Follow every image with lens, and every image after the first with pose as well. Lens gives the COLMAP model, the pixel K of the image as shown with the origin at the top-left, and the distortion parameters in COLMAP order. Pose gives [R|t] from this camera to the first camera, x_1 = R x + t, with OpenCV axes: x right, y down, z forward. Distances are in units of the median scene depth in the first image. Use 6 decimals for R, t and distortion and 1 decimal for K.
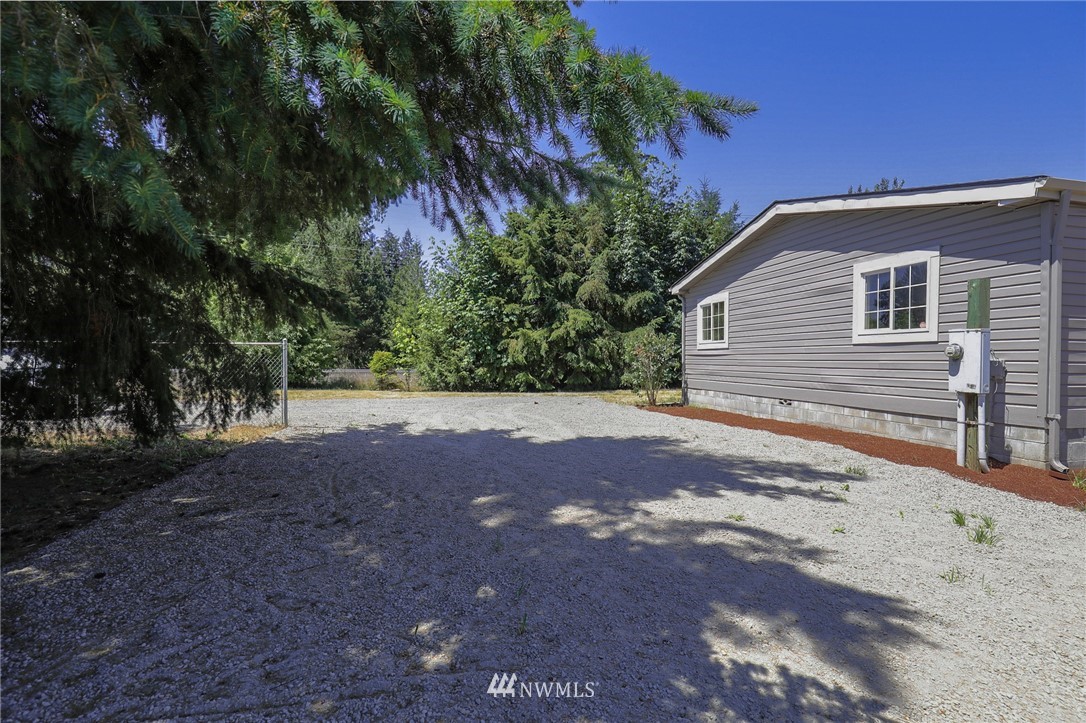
lens RADIAL K [[485.8, 0, 546.9], [0, 485.8, 371.7], [0, 0, 1]] dist [-0.001319, 0.000529]
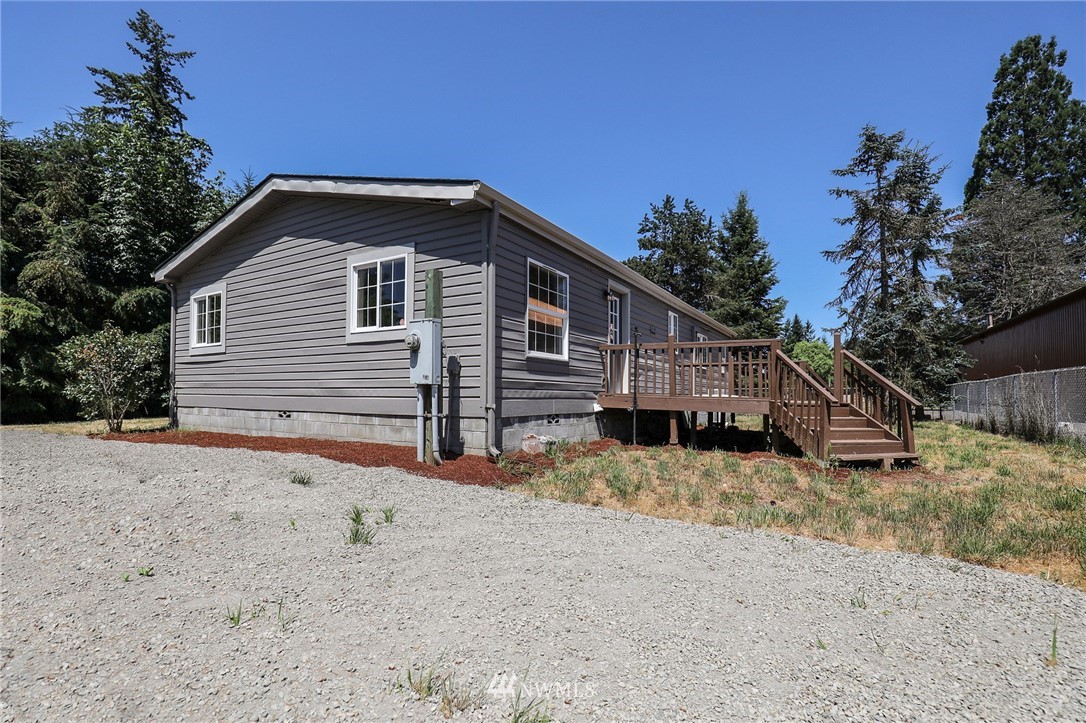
lens RADIAL K [[485.9, 0, 542.9], [0, 485.9, 392.6], [0, 0, 1]] dist [-0.002177, -0.000361]
pose [[0.702172, 0.003466, 0.711999, 0.263948], [0.016262, 0.999649, -0.020904, 0.064185], [-0.711822, 0.026257, 0.701869, 0.117035]]
